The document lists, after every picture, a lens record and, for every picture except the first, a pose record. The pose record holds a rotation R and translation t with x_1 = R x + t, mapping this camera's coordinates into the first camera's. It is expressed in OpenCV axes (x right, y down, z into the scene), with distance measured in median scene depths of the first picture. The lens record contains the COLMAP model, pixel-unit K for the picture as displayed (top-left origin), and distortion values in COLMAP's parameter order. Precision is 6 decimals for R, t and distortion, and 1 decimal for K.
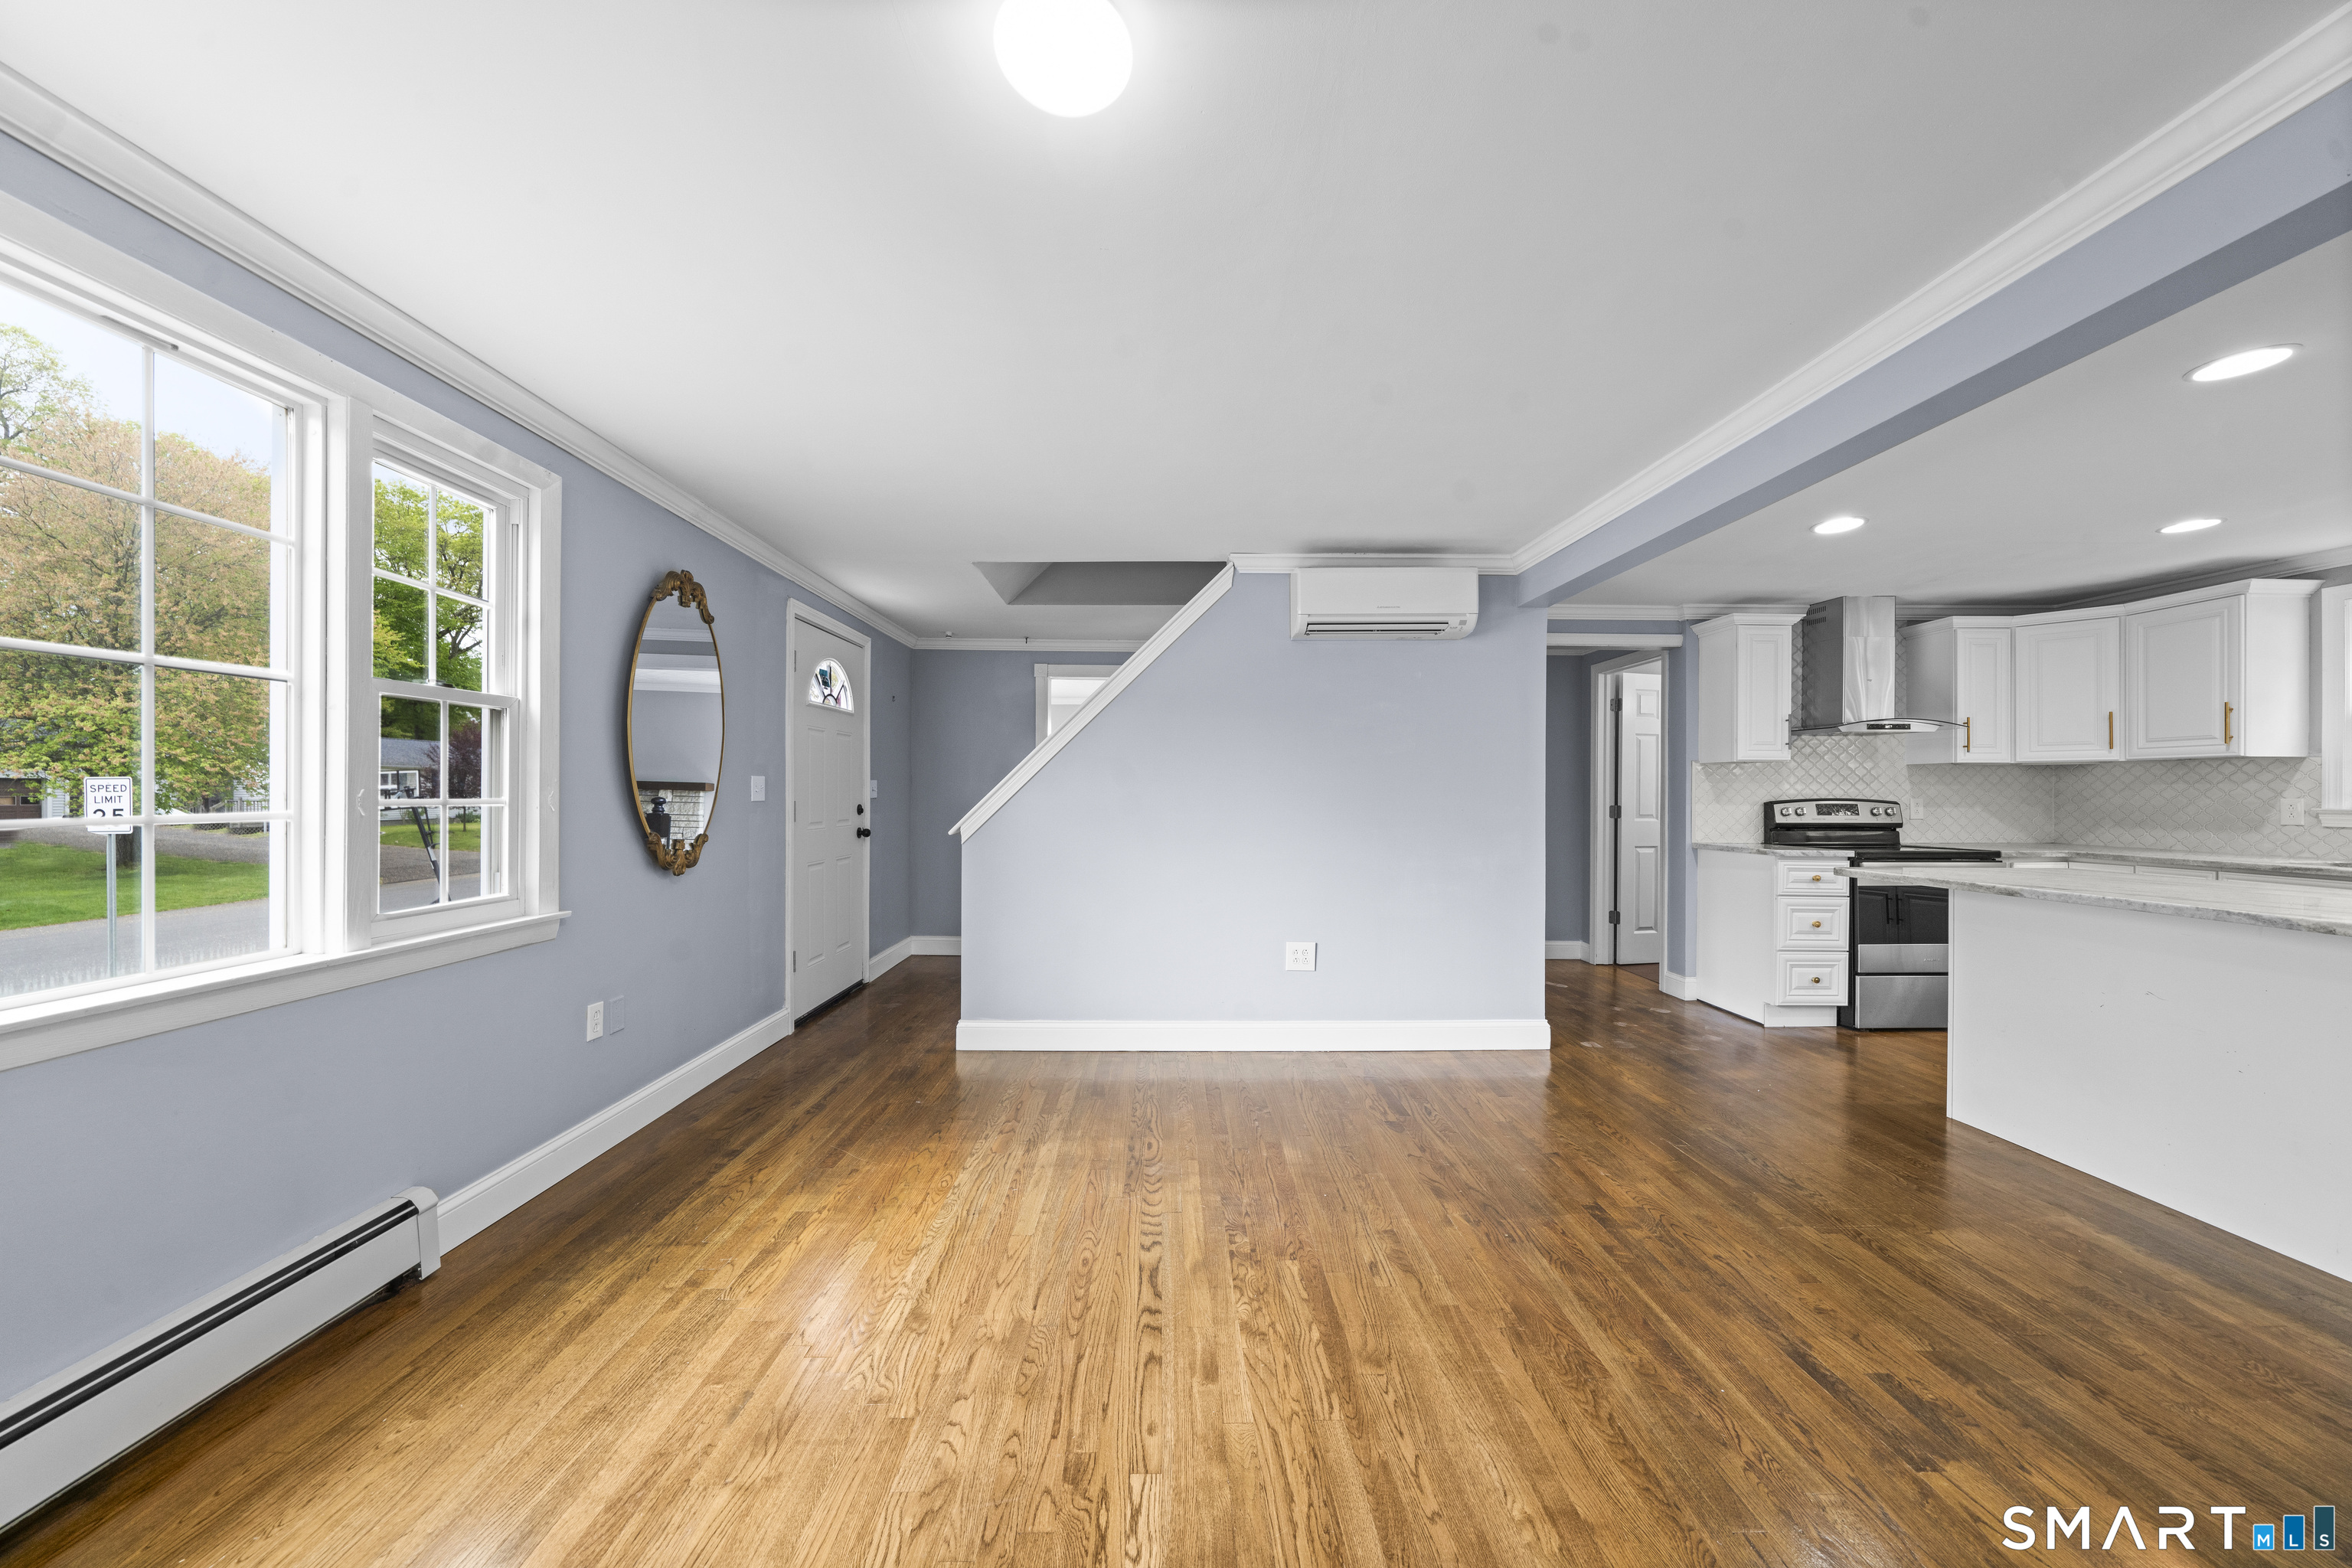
lens RADIAL K [[804.0, 0, 1171.1], [0, 804.0, 791.6], [0, 0, 1]] dist [-0.007167, 0.000309]
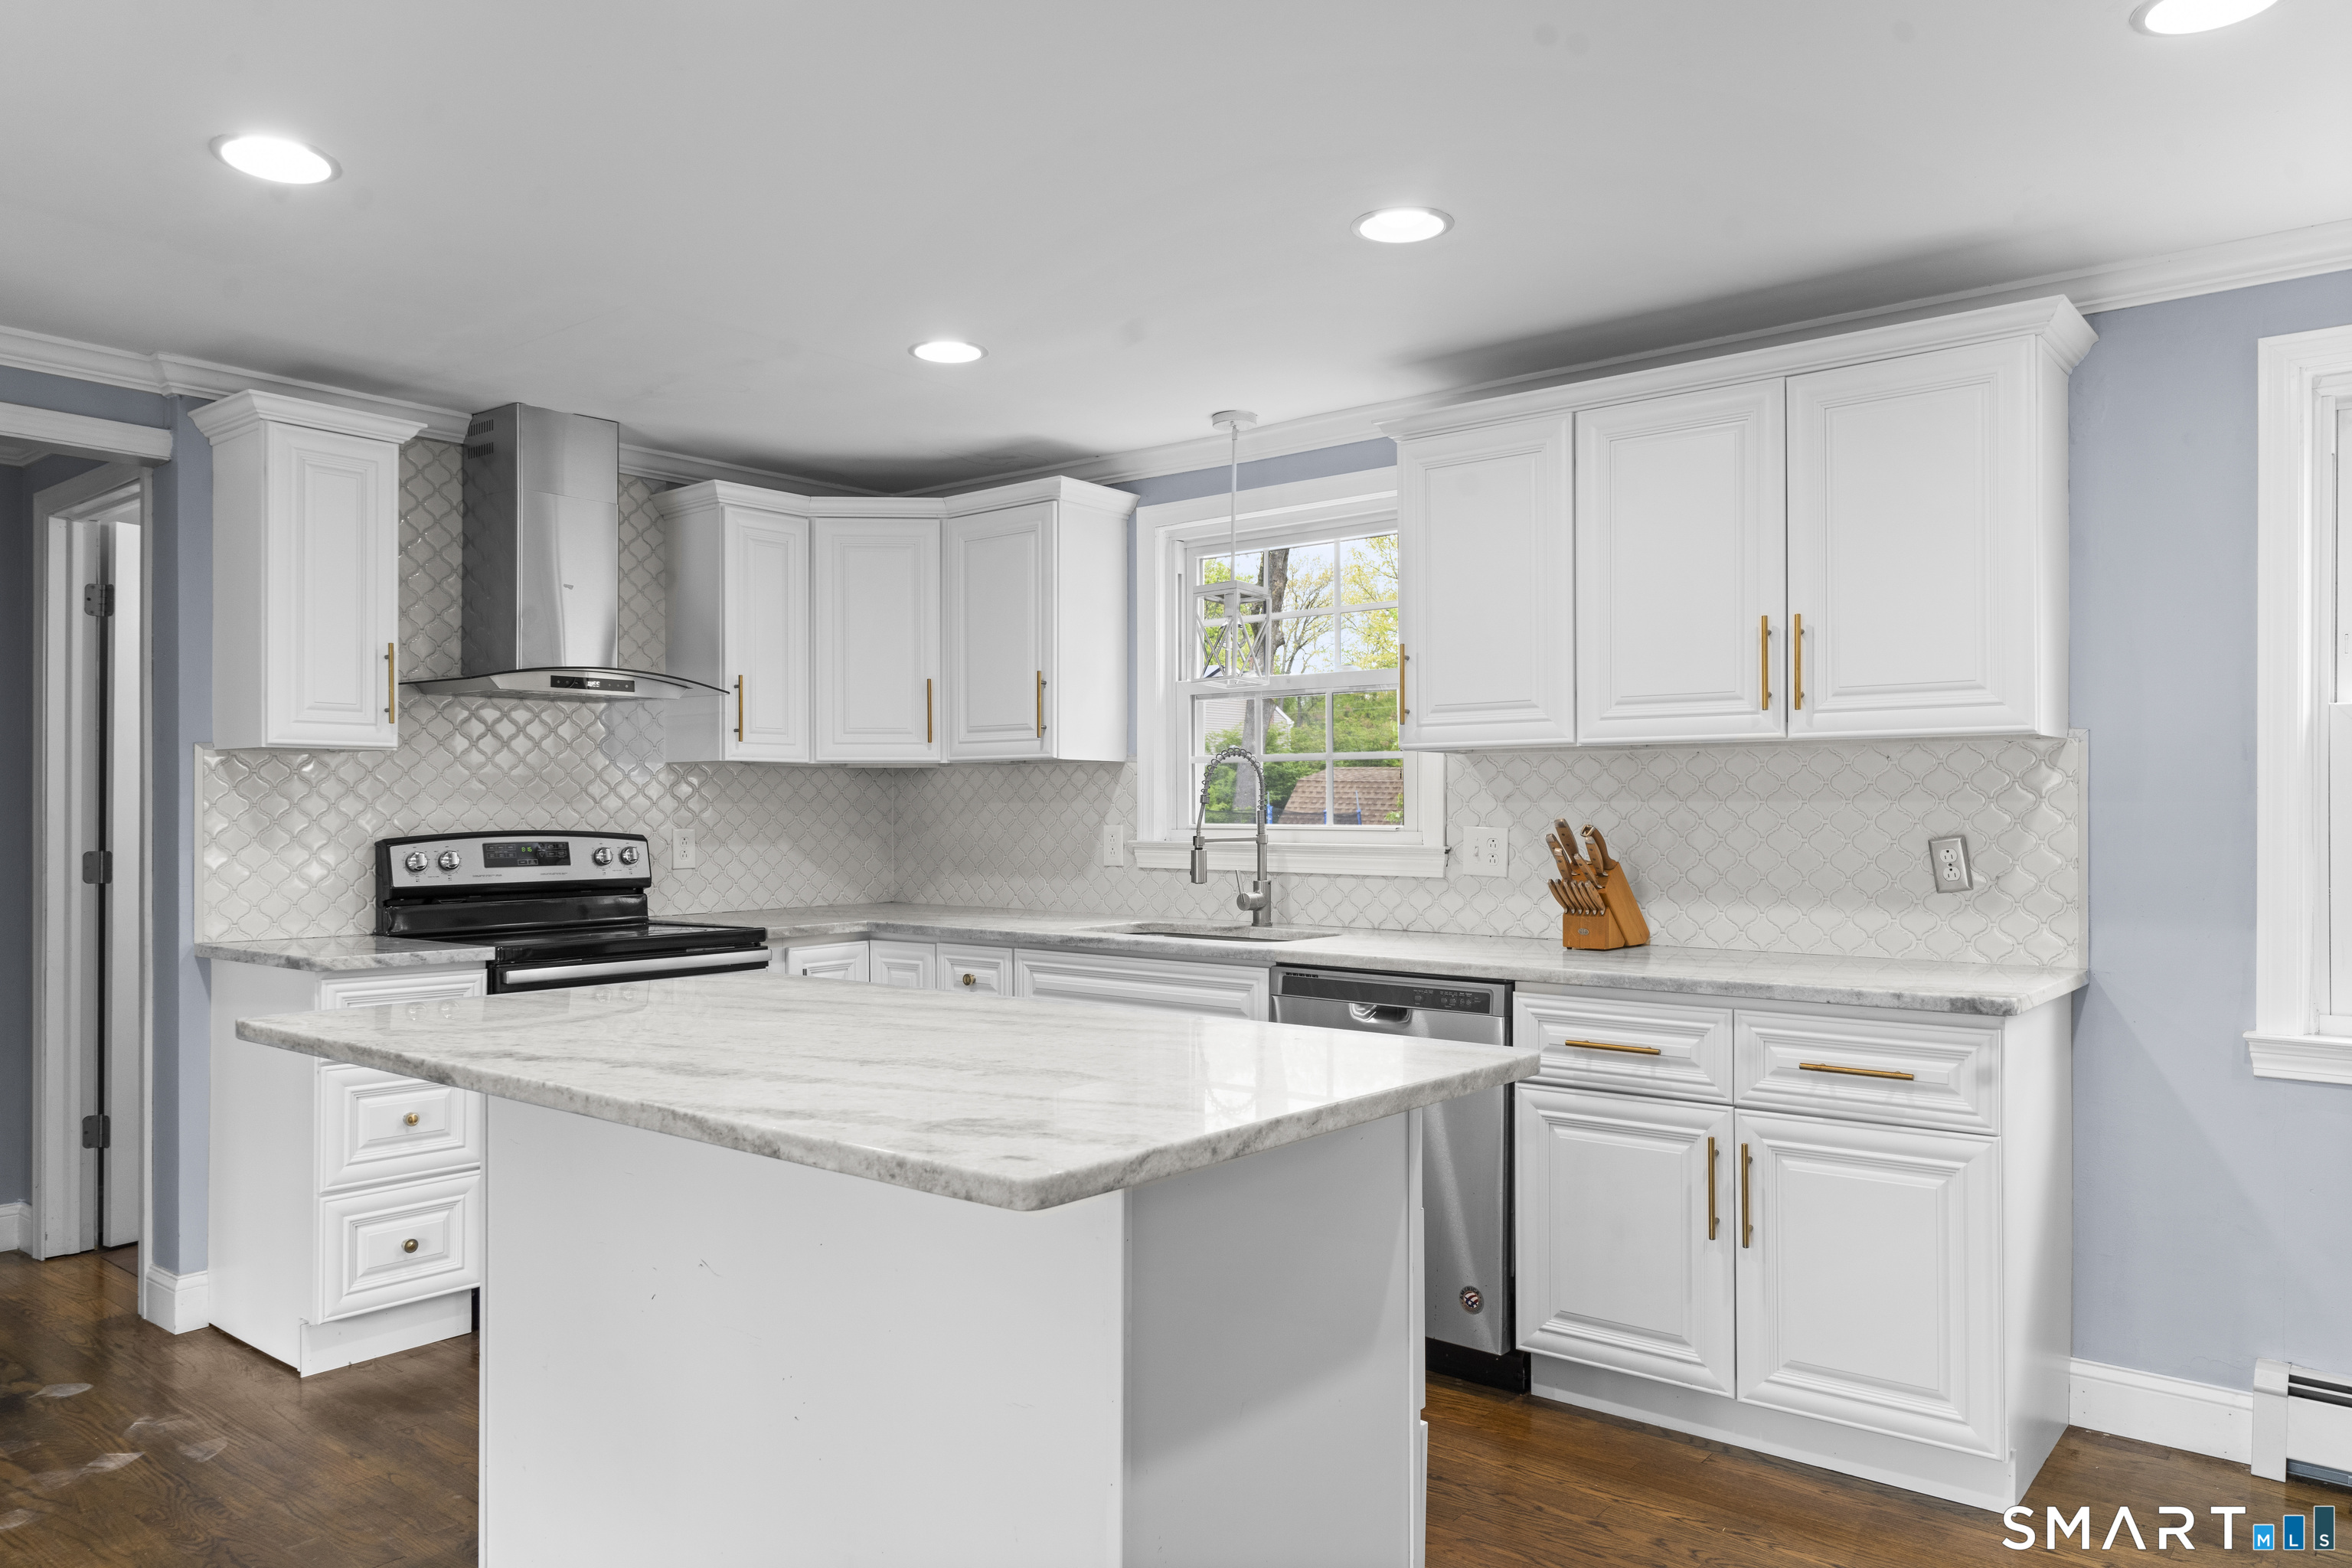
lens RADIAL K [[1587.0, 0, 1166.6], [0, 1587.0, 807.8], [0, 0, 1]] dist [0.002605, 0.003412]
pose [[0.644749, -0.002852, 0.764389, 0.442126], [0.002229, 0.999996, 0.001851, -0.007660], [-0.764391, 0.000510, 0.644752, 0.125347]]
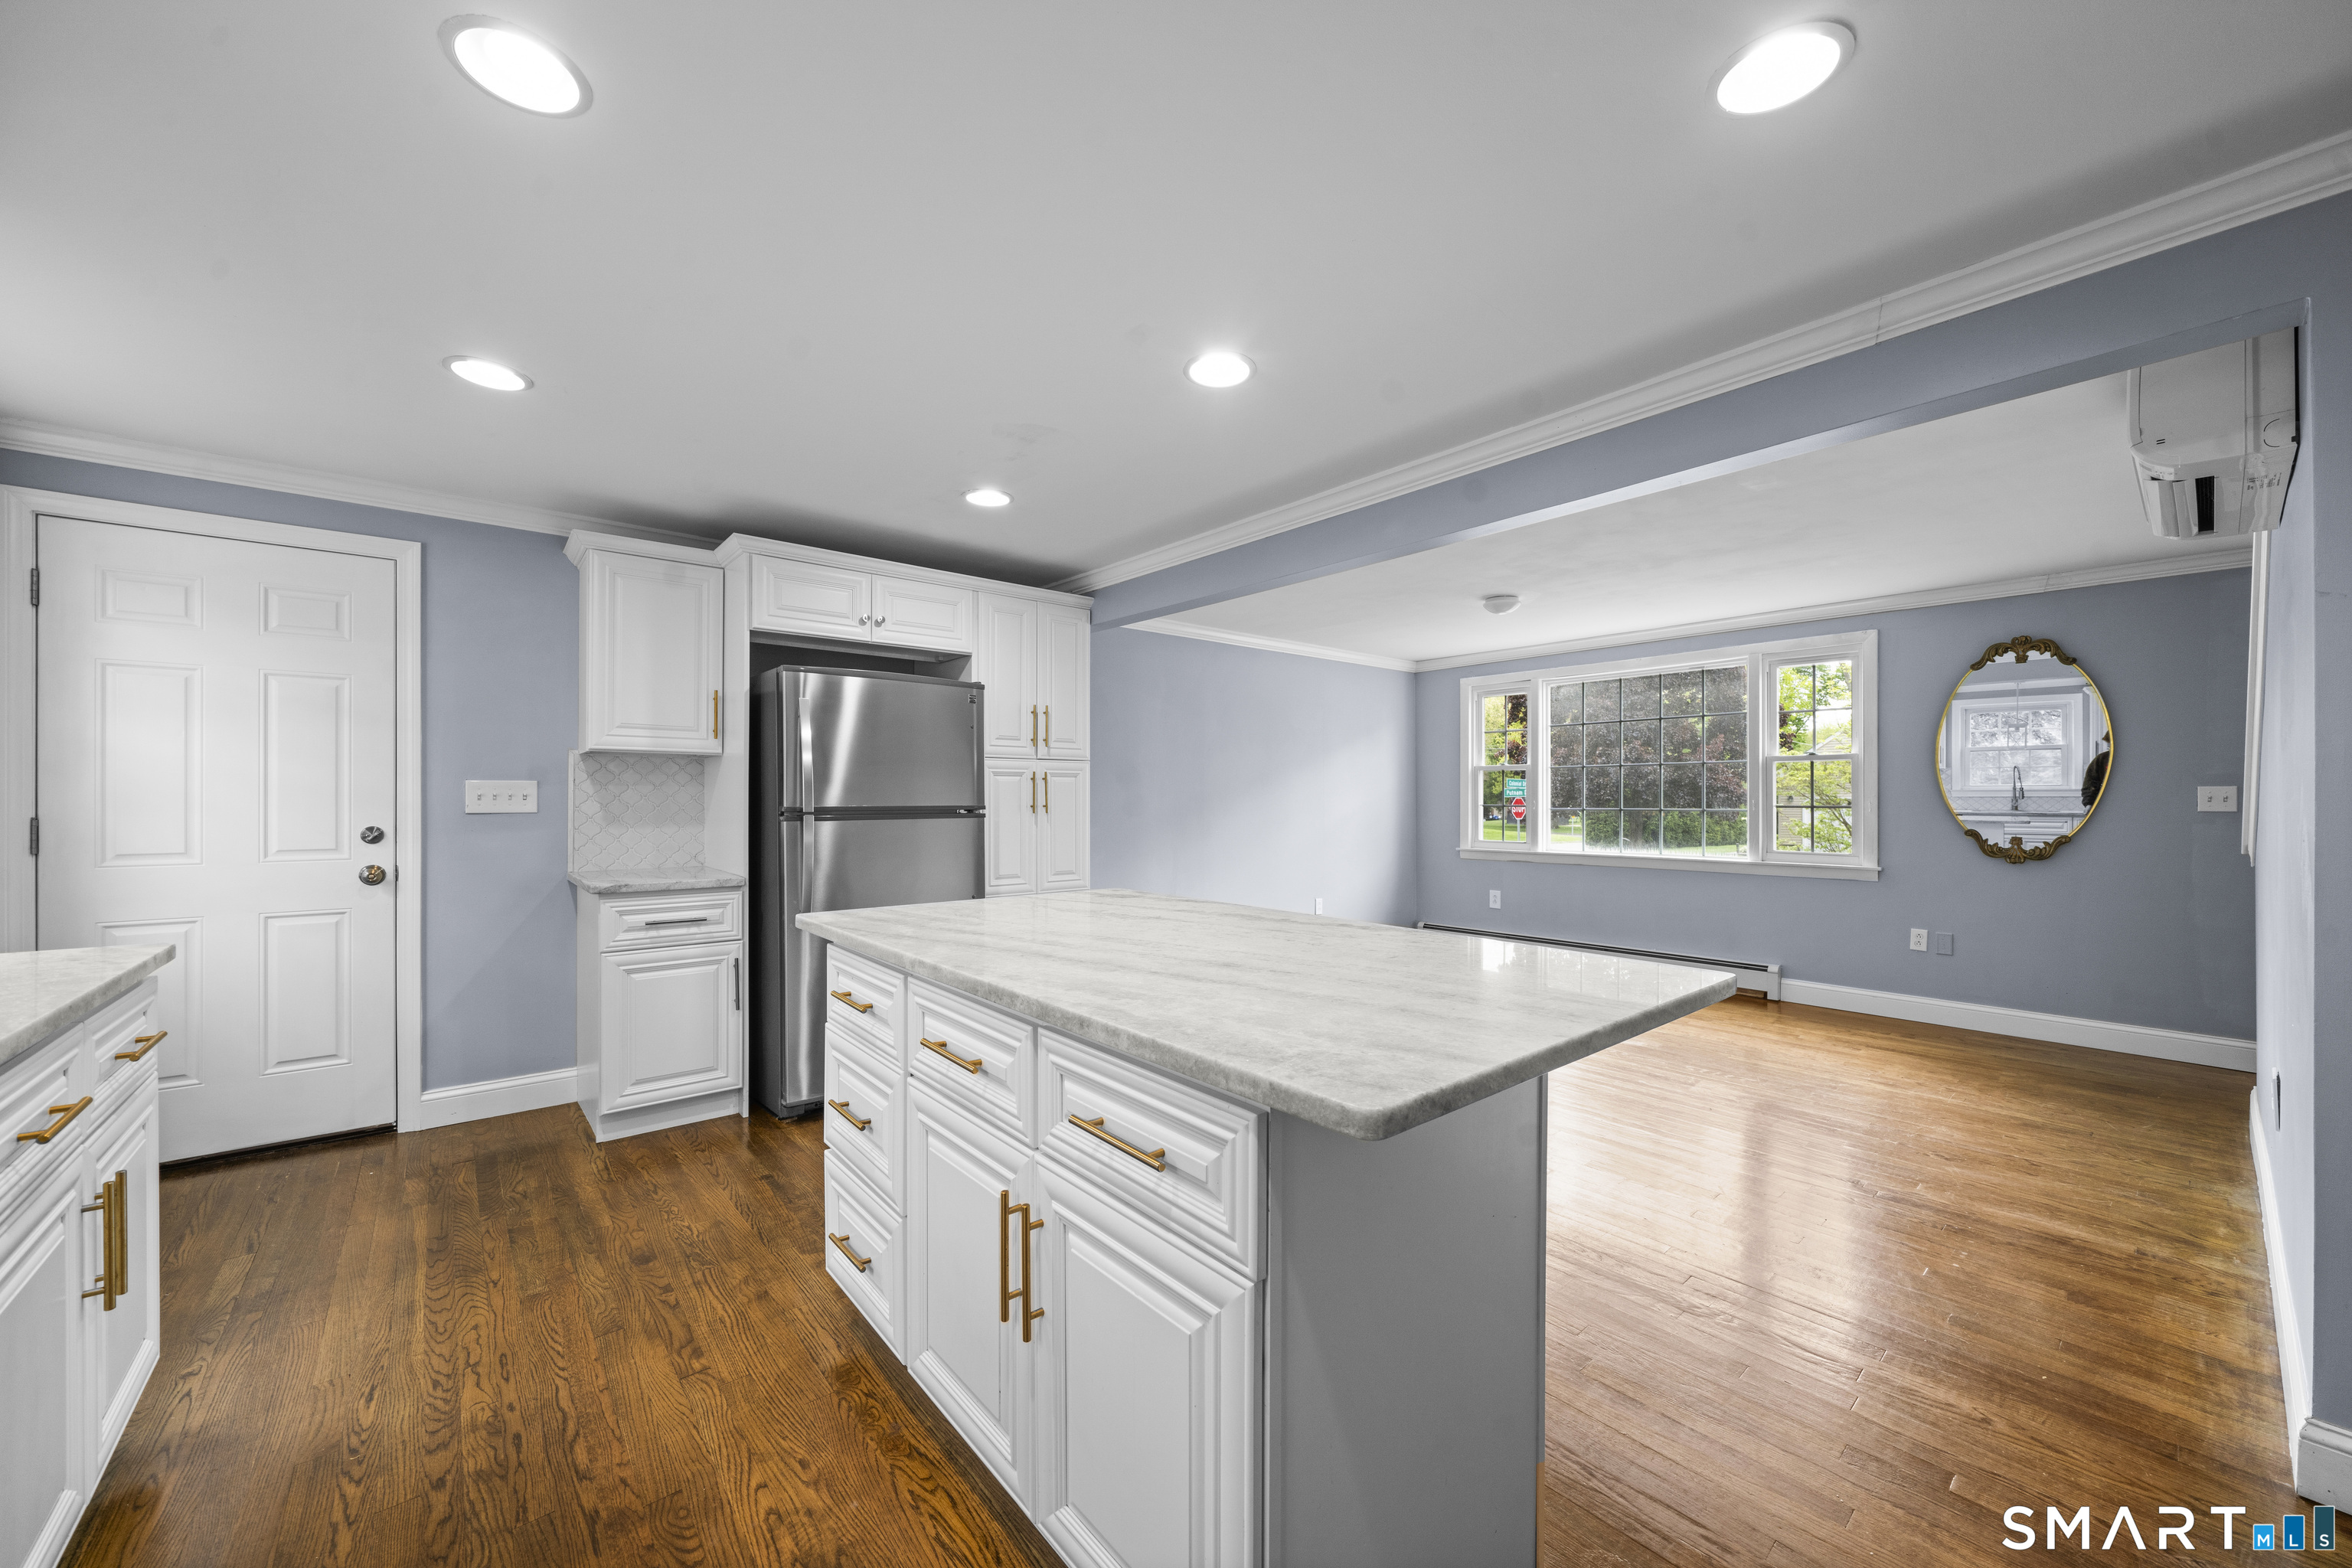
lens RADIAL K [[875.8, 0, 1172.8], [0, 875.8, 789.7], [0, 0, 1]] dist [0.006107, 0.000108]
pose [[-0.771289, -0.009871, -0.636409, 1.134475], [-0.006685, 0.999950, -0.007407, -0.000928], [0.636450, -0.001458, -0.771316, 0.988046]]
